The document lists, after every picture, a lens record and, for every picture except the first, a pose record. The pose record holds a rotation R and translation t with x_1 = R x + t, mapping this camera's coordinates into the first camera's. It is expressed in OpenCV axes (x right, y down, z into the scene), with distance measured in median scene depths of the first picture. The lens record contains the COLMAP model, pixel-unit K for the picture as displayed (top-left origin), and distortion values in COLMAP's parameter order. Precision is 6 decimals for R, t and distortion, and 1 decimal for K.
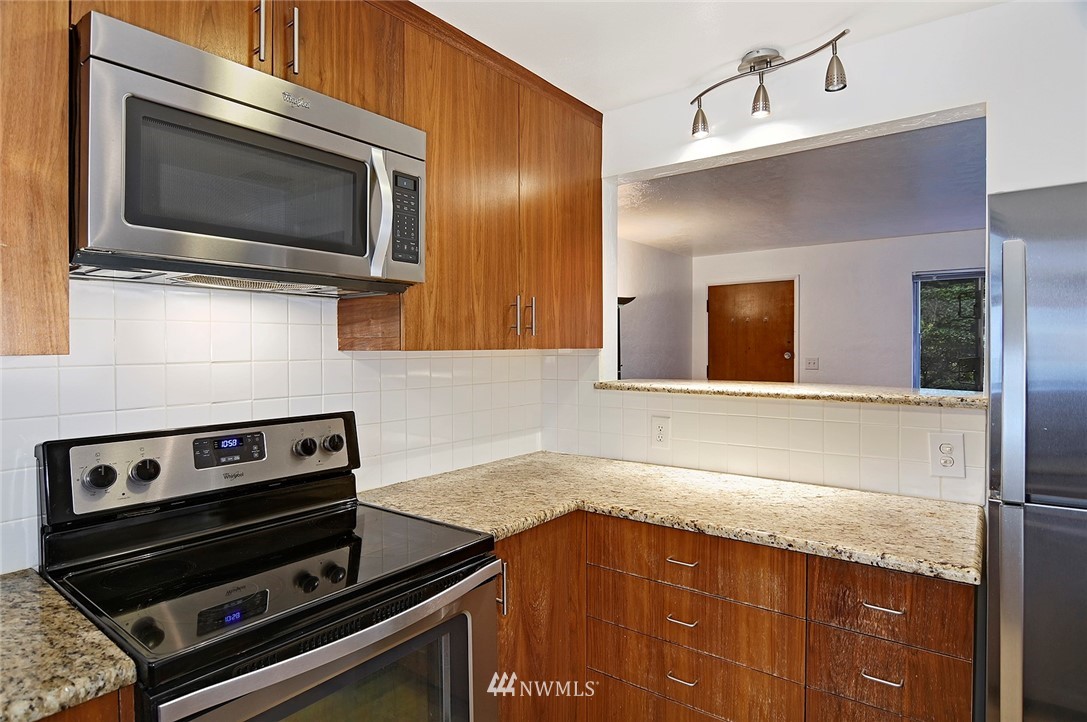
lens RADIAL K [[558.0, 0, 452.8], [0, 558.0, 349.9], [0, 0, 1]] dist [-0.019731, 0.000244]
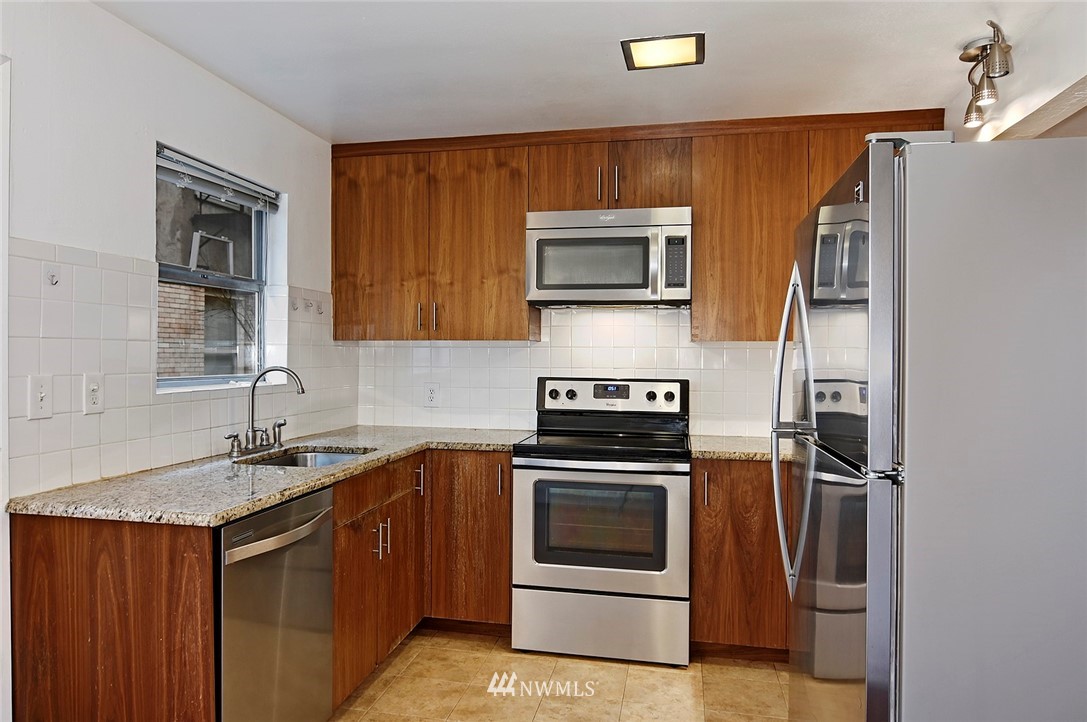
lens RADIAL K [[683.0, 0, 543.5], [0, 683.0, 361.0], [0, 0, 1]] dist [-0.001513, -0.001148]
pose [[0.471672, 0.020309, -0.881540, 1.439497], [-0.017735, 0.999751, 0.013543, 0.040176], [0.881596, 0.009246, 0.471915, -0.306760]]
